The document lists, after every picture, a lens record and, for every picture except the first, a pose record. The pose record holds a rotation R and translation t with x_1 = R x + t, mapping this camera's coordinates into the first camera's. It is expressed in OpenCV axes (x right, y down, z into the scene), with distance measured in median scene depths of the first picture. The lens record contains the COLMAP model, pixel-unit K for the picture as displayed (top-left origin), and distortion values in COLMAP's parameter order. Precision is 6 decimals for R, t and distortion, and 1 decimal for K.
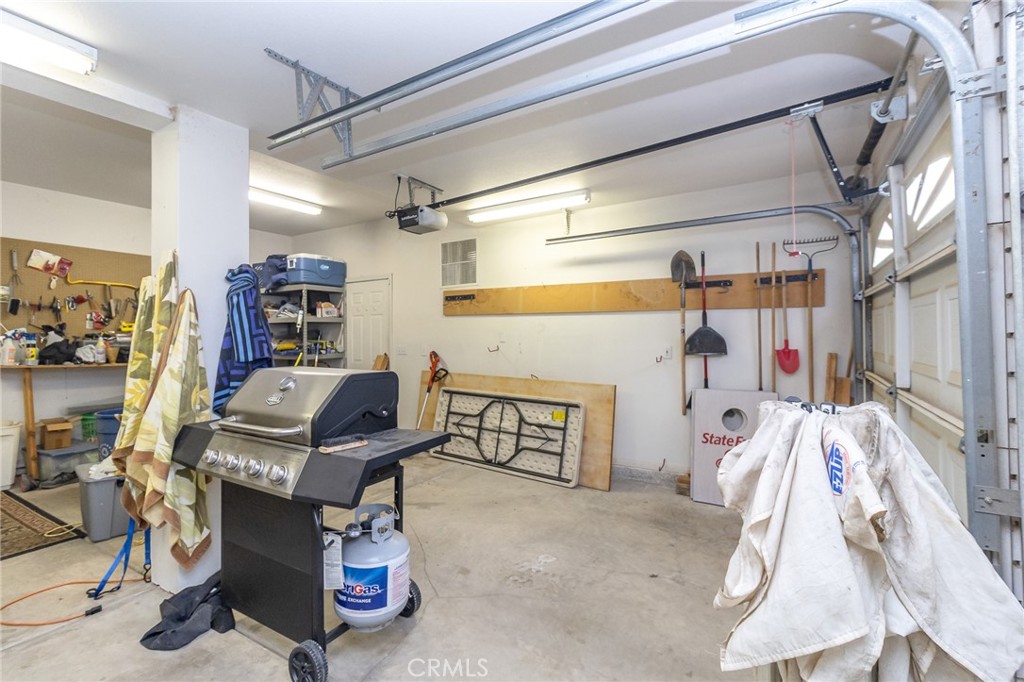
lens RADIAL K [[469.8, 0, 511.4], [0, 469.8, 334.3], [0, 0, 1]] dist [-0.001149, -0.000282]
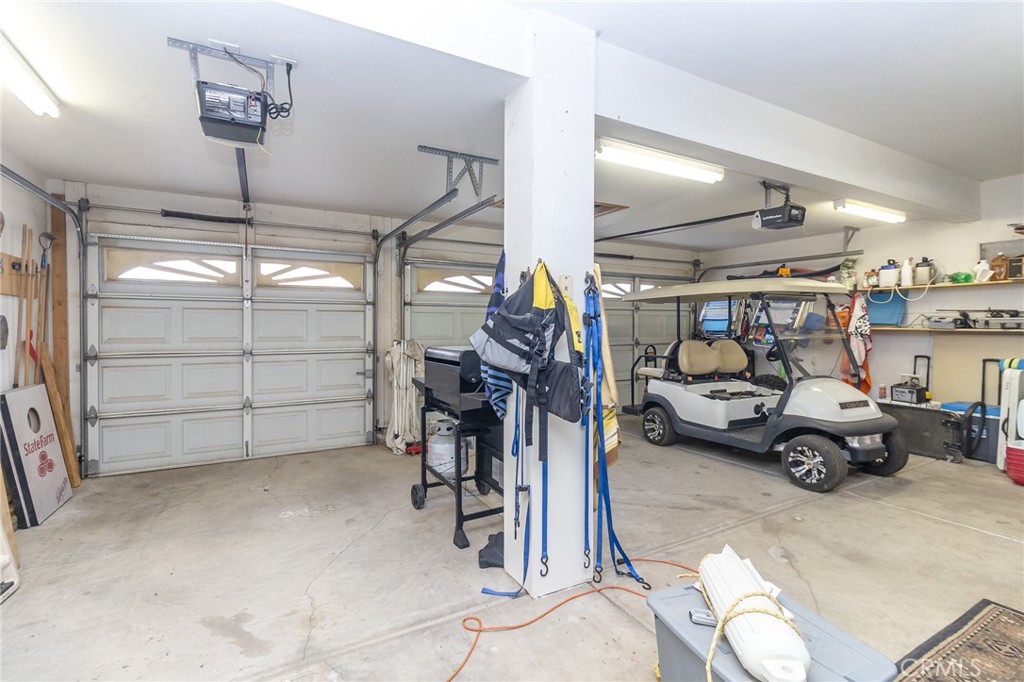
lens RADIAL K [[469.8, 0, 511.7], [0, 469.8, 333.4], [0, 0, 1]] dist [-0.001149, -0.000282]
pose [[-0.865477, -0.001773, 0.500946, -0.822748], [0.007249, 0.999845, 0.016063, 0.008891], [-0.500896, 0.017534, -0.865330, 1.419504]]
